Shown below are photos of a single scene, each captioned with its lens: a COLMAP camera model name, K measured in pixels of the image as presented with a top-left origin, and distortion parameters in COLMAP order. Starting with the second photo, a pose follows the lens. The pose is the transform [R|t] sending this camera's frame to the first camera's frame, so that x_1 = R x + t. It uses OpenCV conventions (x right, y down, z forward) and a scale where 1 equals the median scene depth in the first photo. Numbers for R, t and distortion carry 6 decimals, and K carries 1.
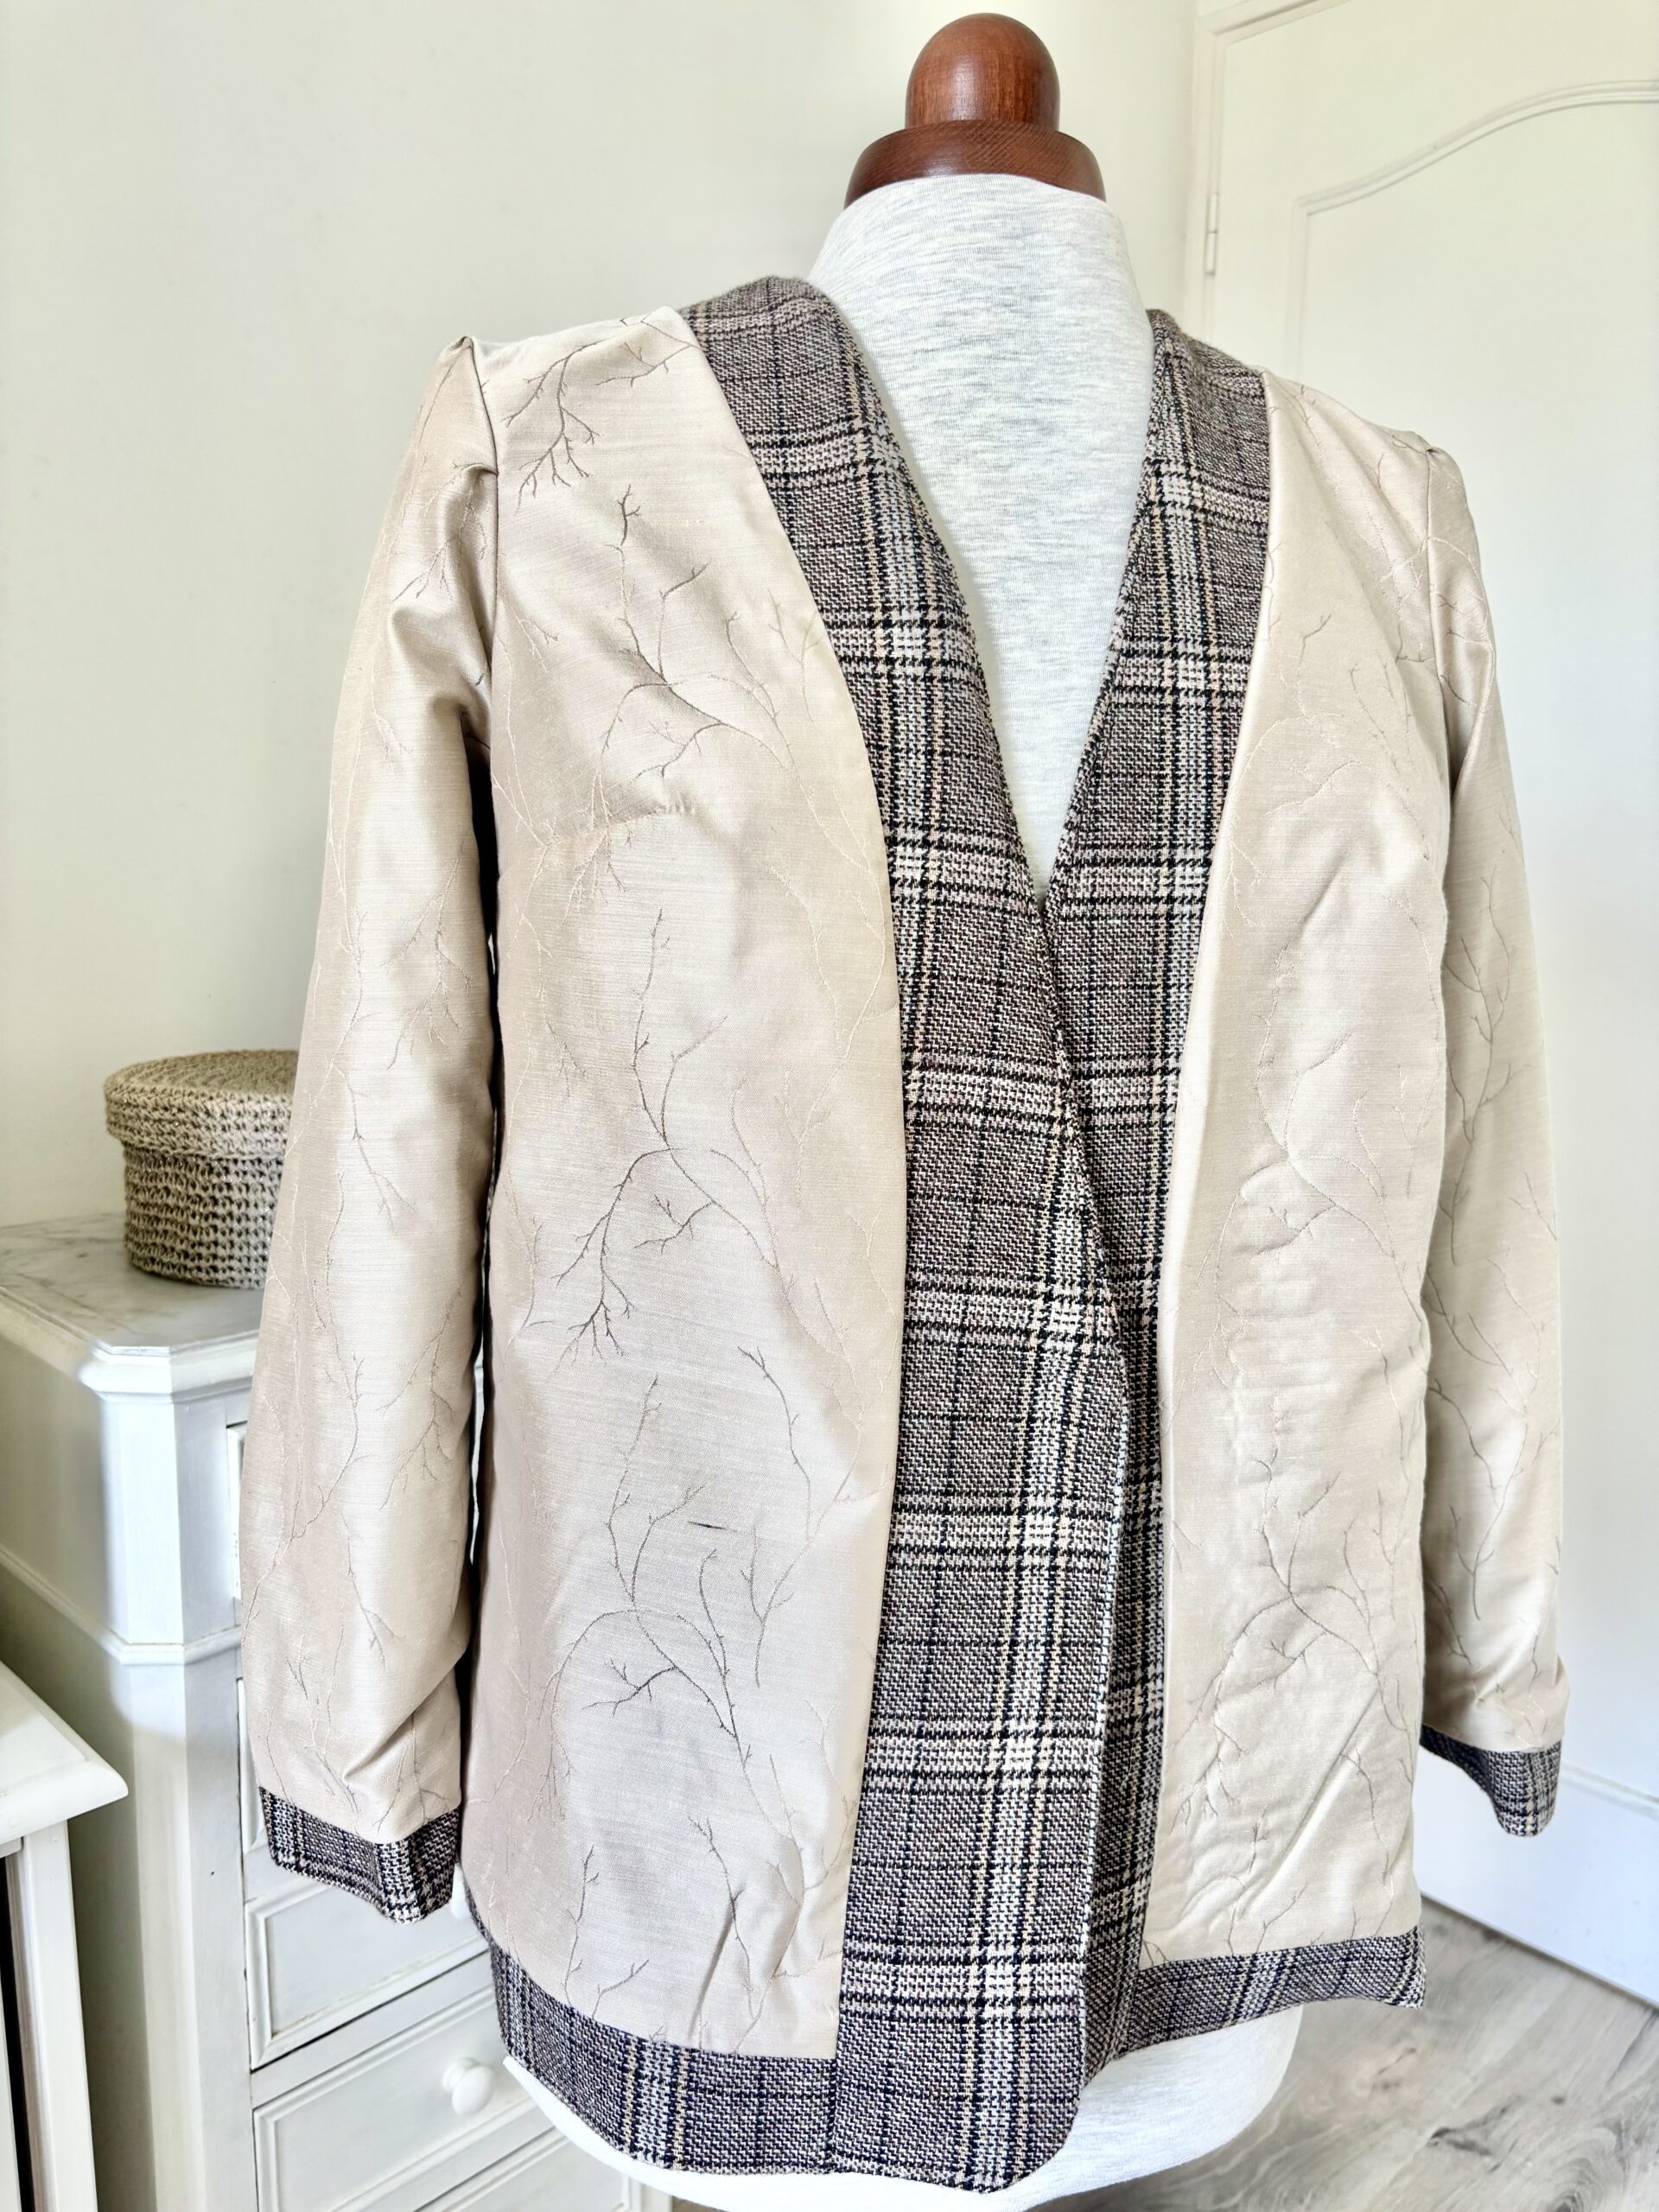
lens RADIAL K [[1644.8, 0, 829.5], [0, 1644.8, 1106.0], [0, 0, 1]] dist [-0.004836, -0.024635]
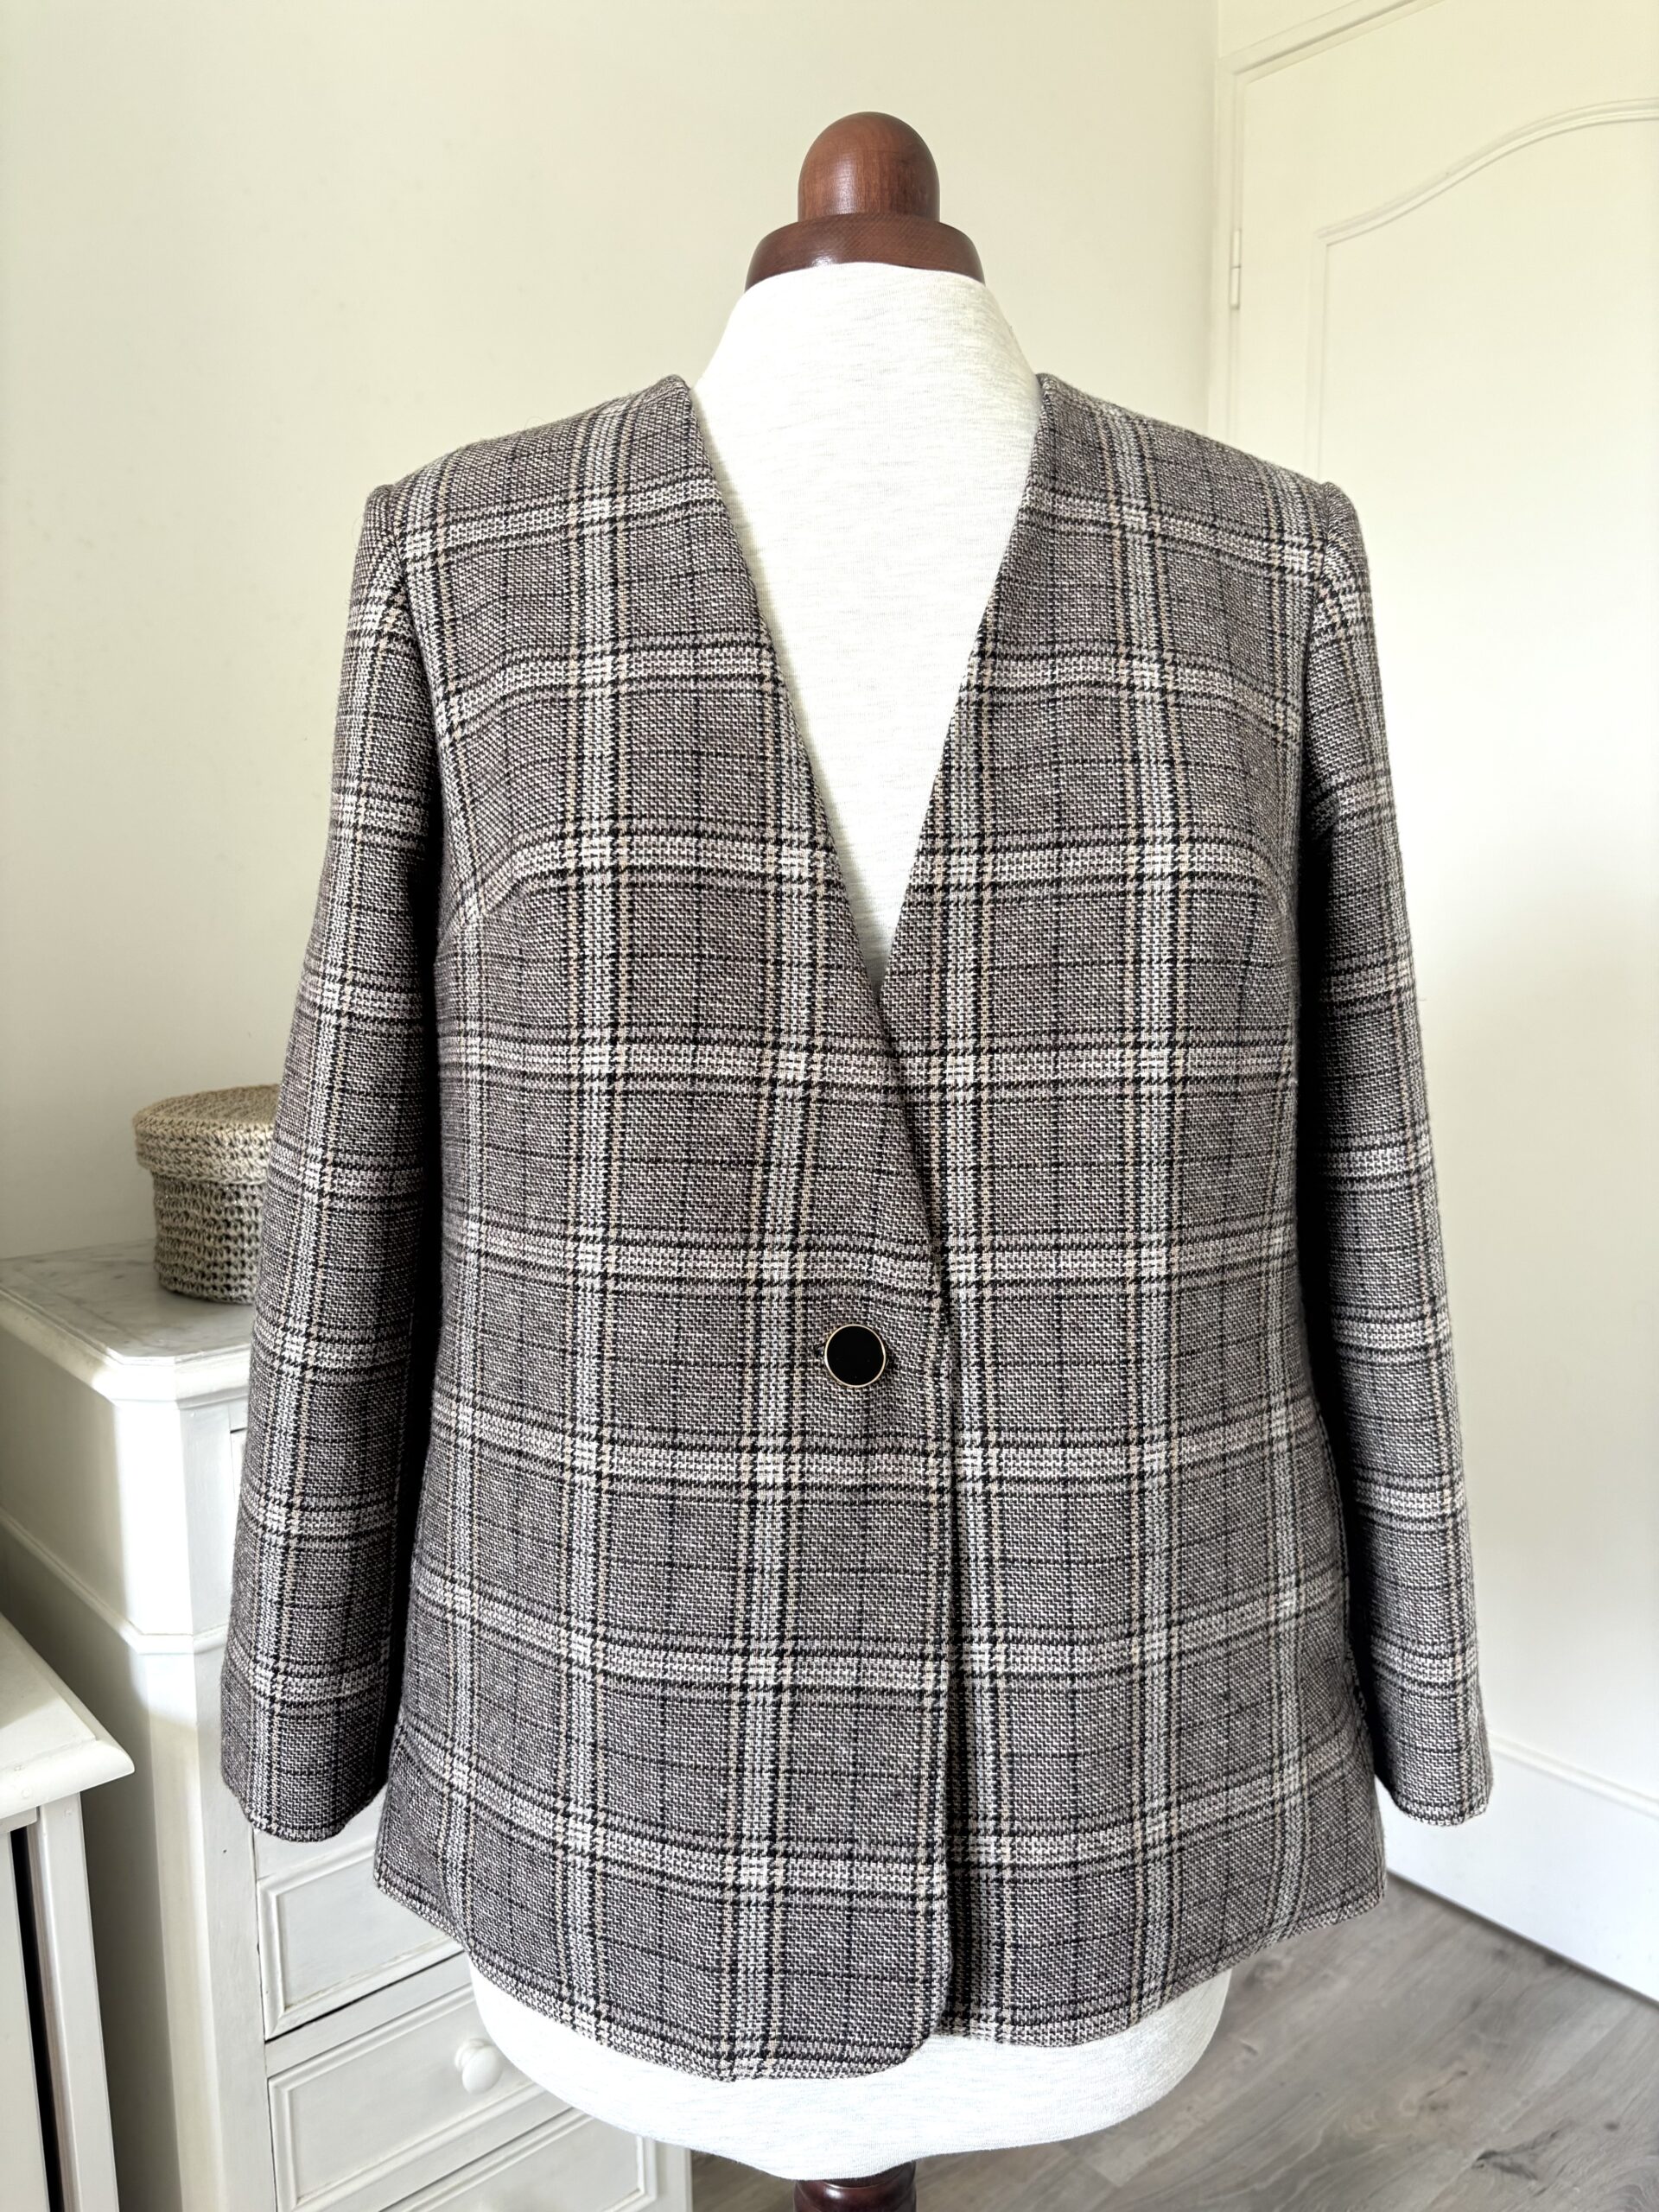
lens RADIAL K [[1642.5, 0, 829.5], [0, 1642.5, 1106.0], [0, 0, 1]] dist [-0.007720, -0.009027]
pose [[0.998134, -0.015176, -0.059147, 0.084646], [0.014143, 0.999741, -0.017842, 0.005251], [0.059402, 0.016973, 0.998090, -0.052469]]
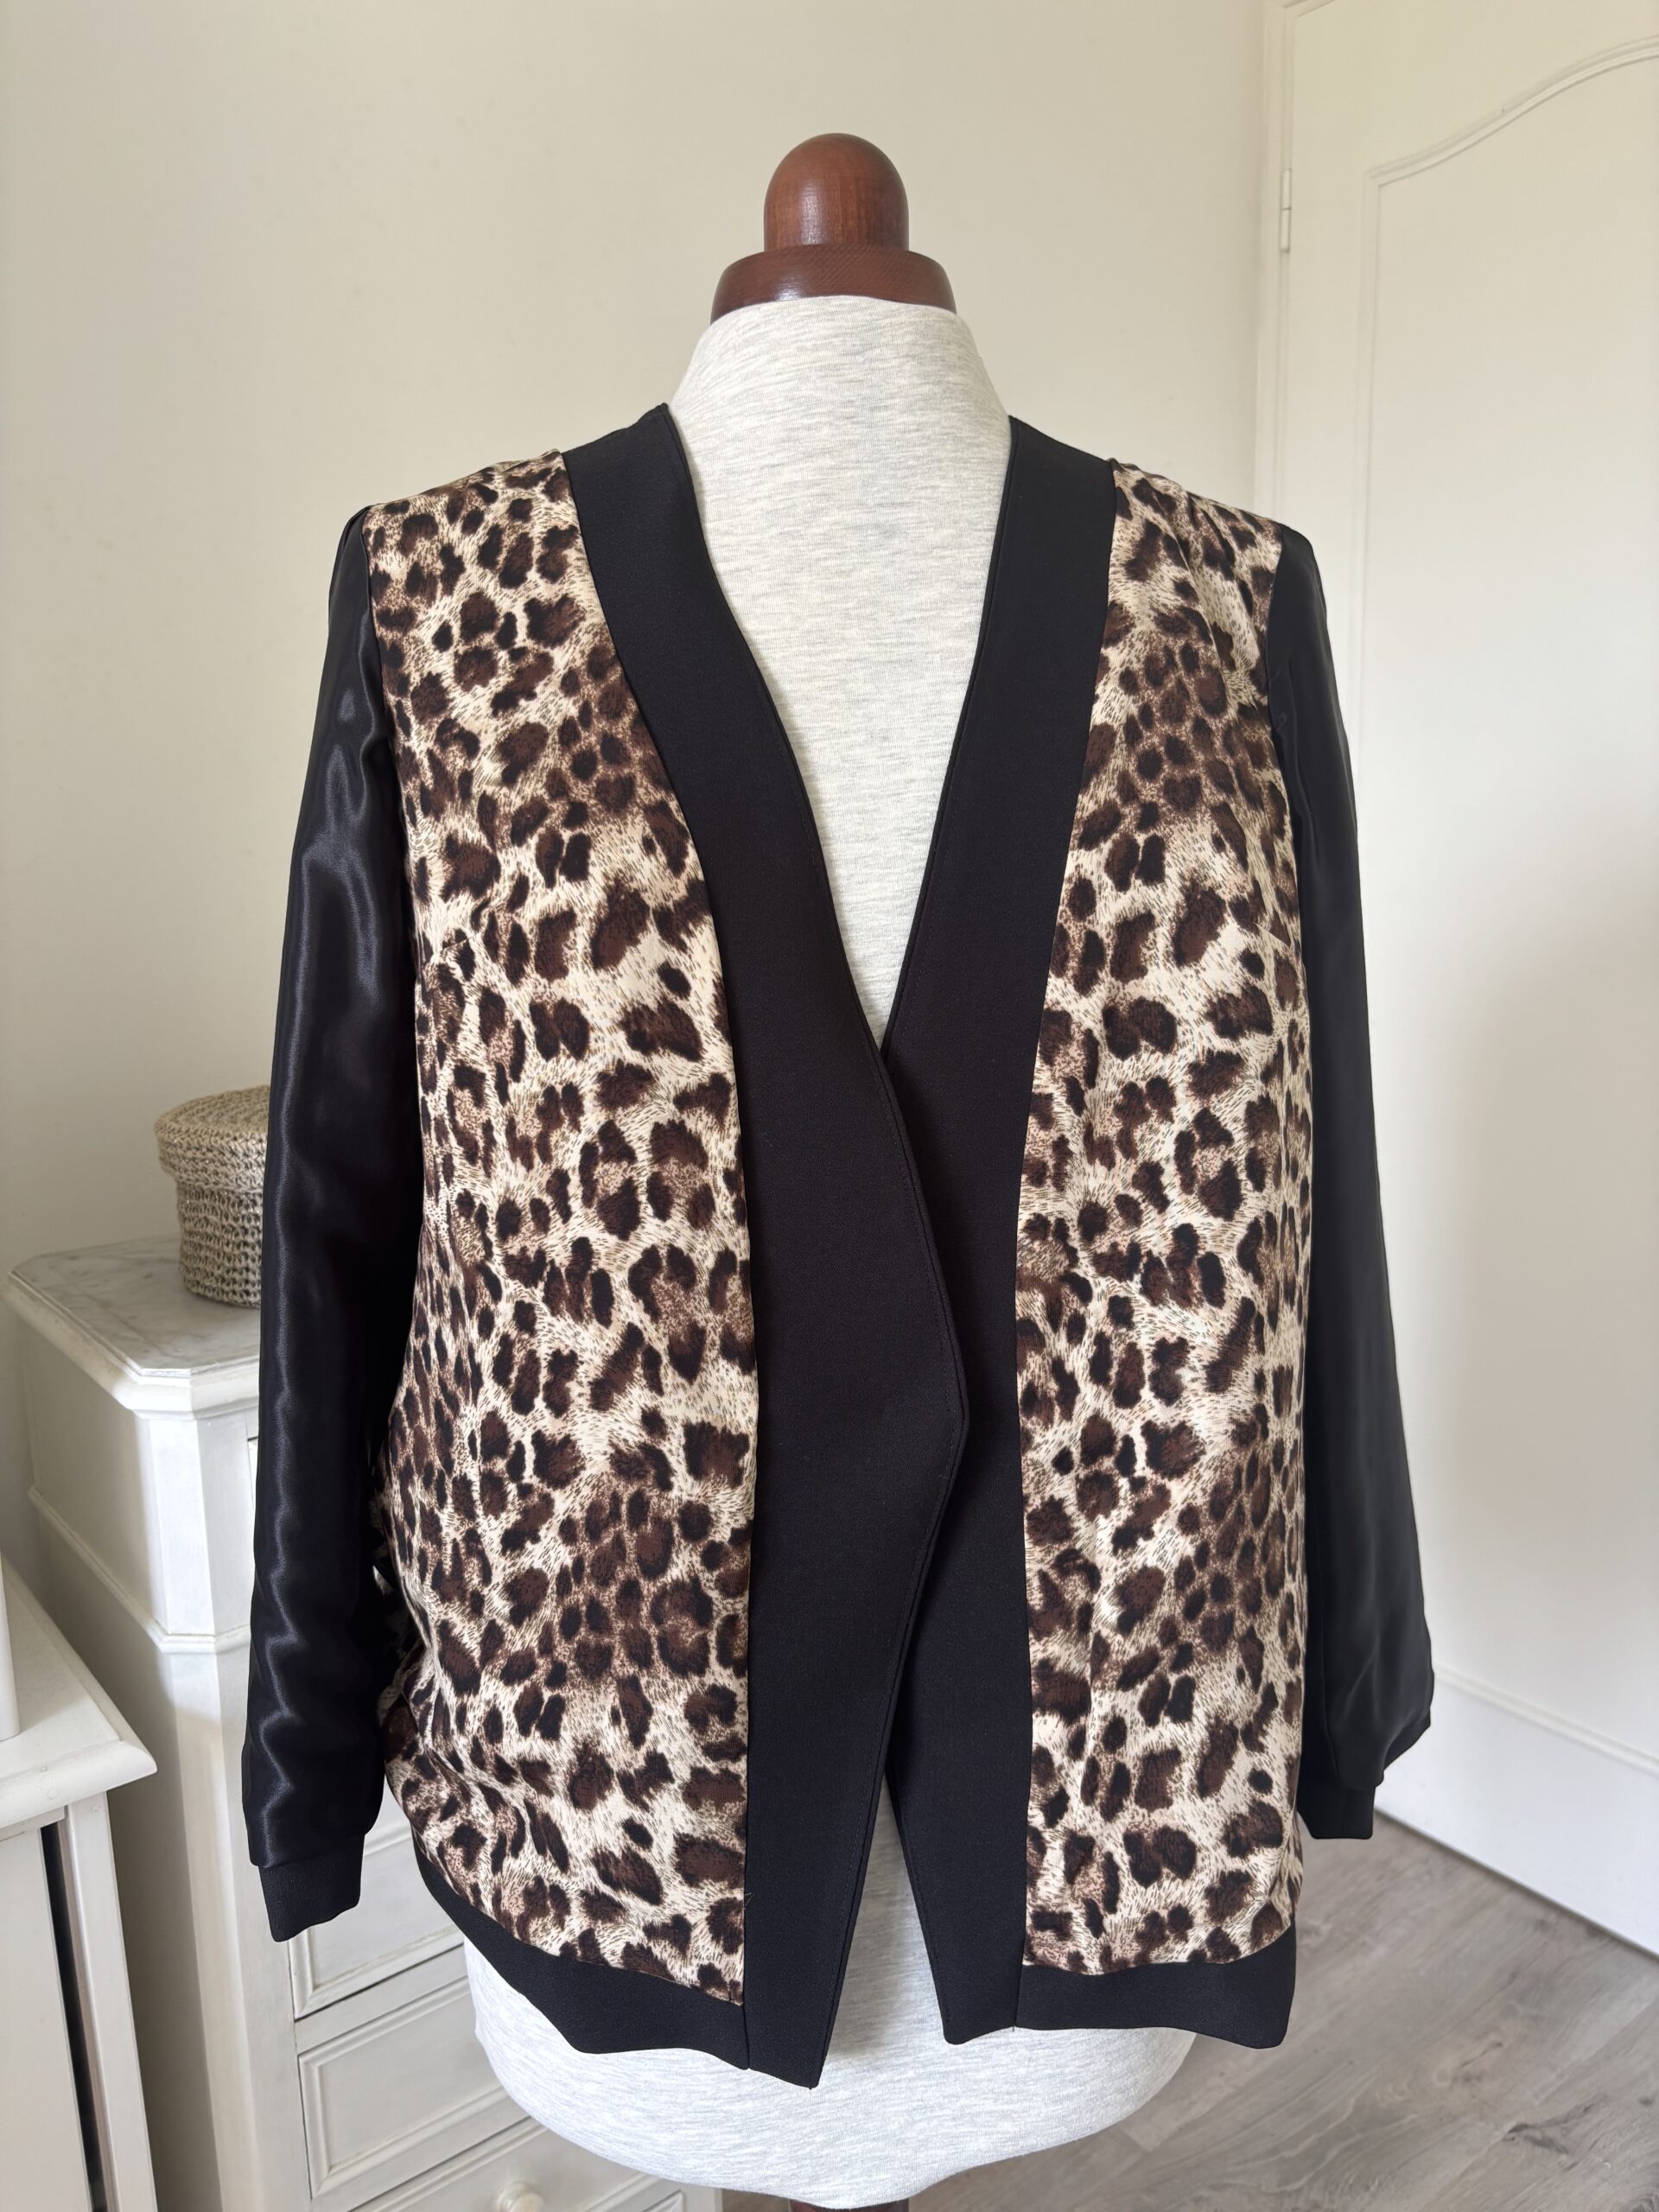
lens RADIAL K [[1646.4, 0, 820.6], [0, 1646.4, 1116.6], [0, 0, 1]] dist [-0.011079, -0.006562]
pose [[0.994660, -0.015286, -0.102072, 0.119182], [0.017501, 0.999630, 0.020838, -0.034237], [0.101715, -0.022513, 0.994559, -0.047939]]
